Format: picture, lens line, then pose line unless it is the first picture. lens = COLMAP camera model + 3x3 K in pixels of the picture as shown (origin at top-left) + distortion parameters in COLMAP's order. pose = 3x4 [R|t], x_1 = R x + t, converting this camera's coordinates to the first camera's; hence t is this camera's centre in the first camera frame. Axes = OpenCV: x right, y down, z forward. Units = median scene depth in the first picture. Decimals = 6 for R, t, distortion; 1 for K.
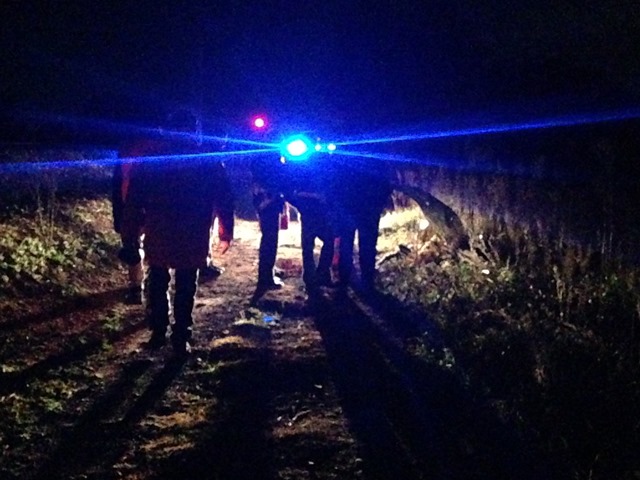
lens RADIAL K [[975.9, 0, 322.1], [0, 975.9, 241.0], [0, 0, 1]] dist [0.073879, 0.000000]
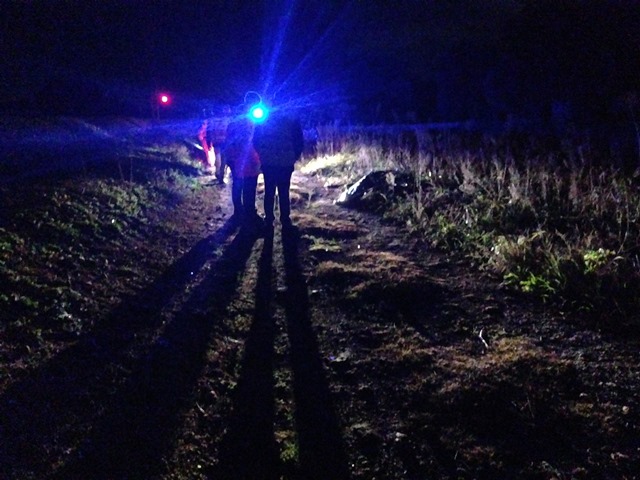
lens RADIAL K [[613.3, 0, 322.0], [0, 613.3, 240.0], [0, 0, 1]] dist [0.066616, 0.000000]
pose [[0.980086, -0.057458, 0.190081, -0.208835], [0.037434, 0.993521, 0.107311, -0.011243], [-0.195015, -0.098059, 0.975886, 0.212398]]
